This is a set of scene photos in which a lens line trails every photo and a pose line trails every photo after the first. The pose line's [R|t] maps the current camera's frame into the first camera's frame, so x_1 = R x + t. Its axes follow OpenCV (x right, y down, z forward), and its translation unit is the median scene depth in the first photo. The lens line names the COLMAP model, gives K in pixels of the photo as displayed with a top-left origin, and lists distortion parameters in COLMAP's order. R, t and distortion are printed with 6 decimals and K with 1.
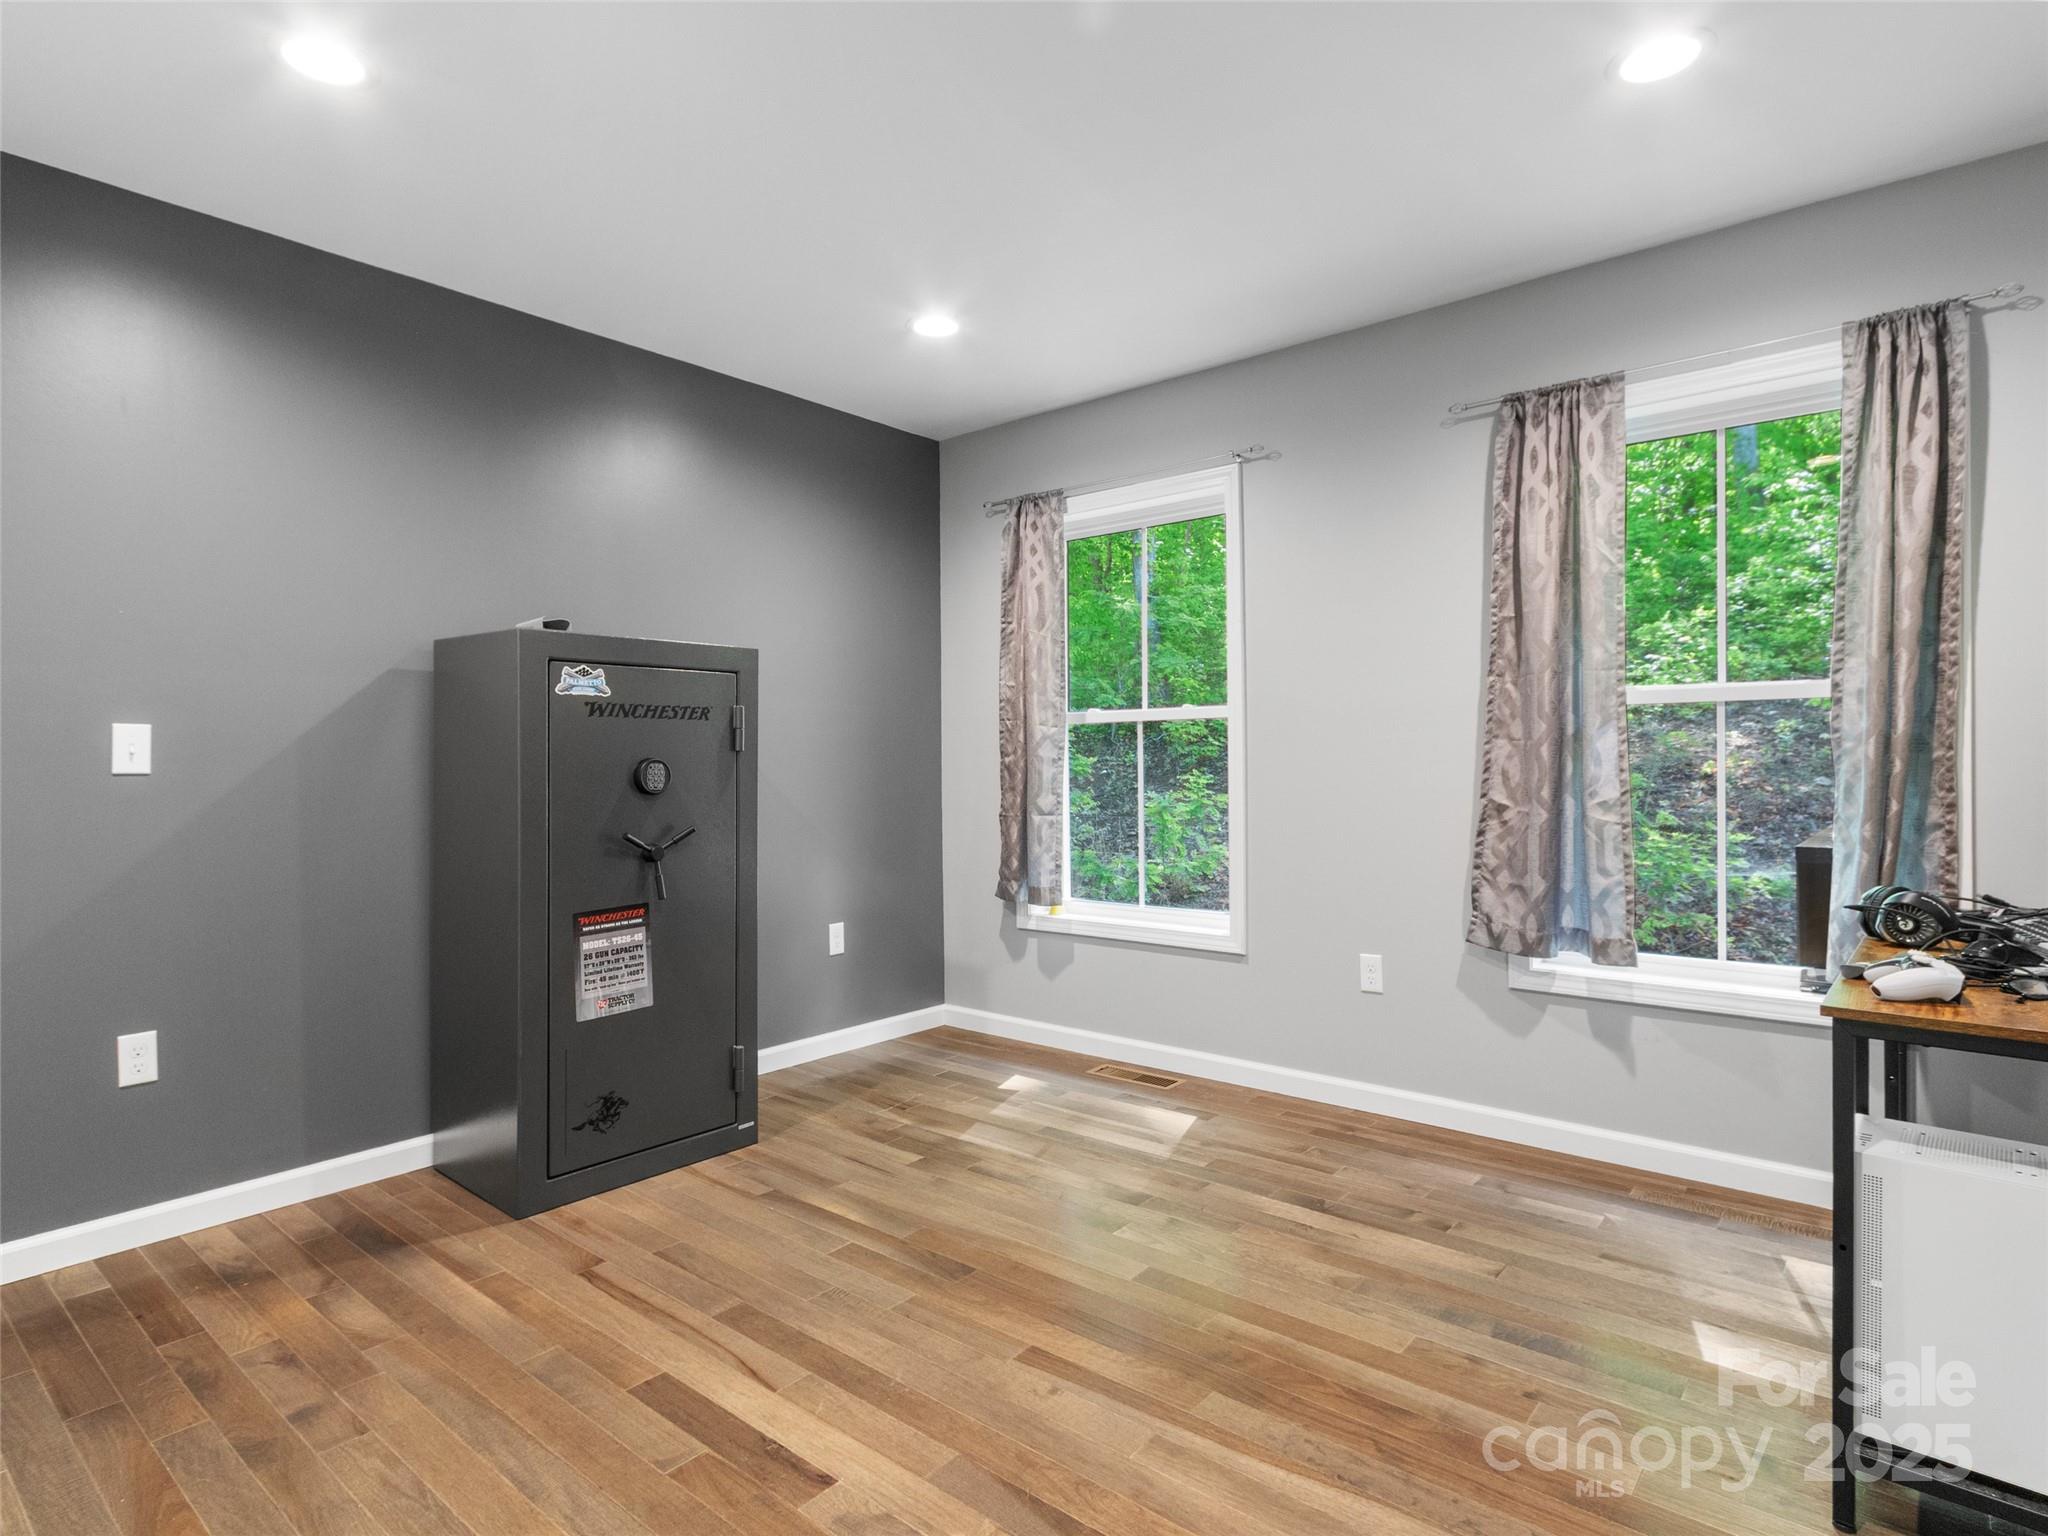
lens RADIAL K [[1077.7, 0, 1016.7], [0, 1077.7, 776.5], [0, 0, 1]] dist [0.002247, -0.000423]
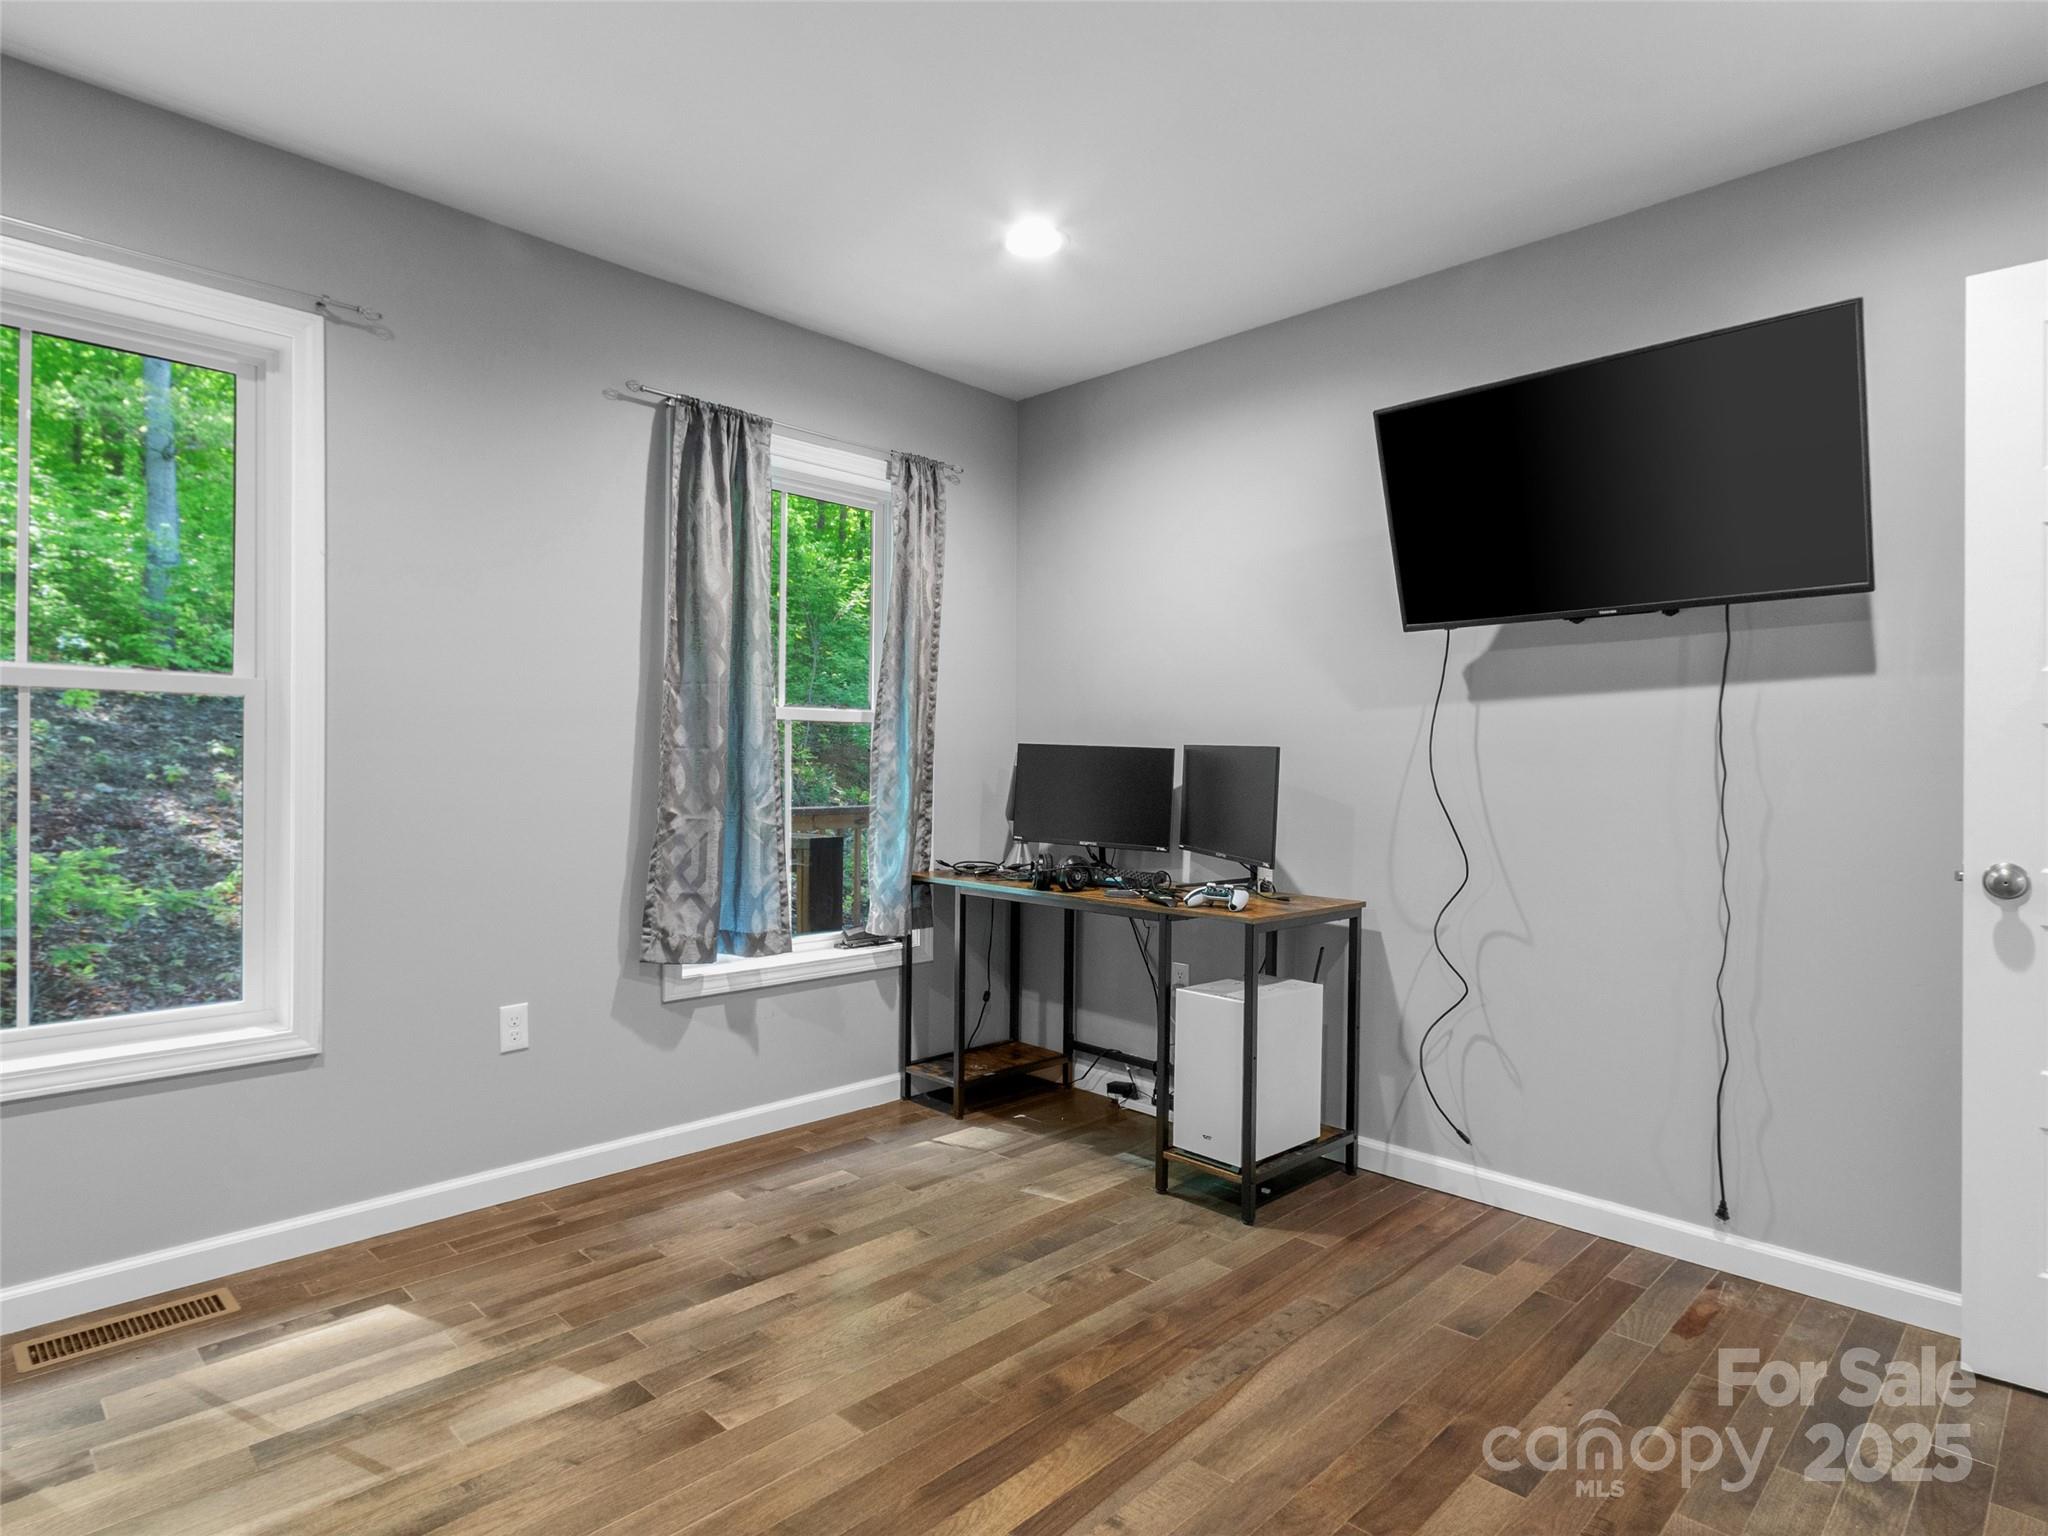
lens RADIAL K [[1077.7, 0, 1016.7], [0, 1077.7, 776.5], [0, 0, 1]] dist [0.002247, -0.000423]
pose [[0.107625, 0.000223, 0.994192, -0.499544], [0.005138, 0.999986, -0.000780, -0.004990], [-0.994178, 0.005192, 0.107622, 0.610001]]
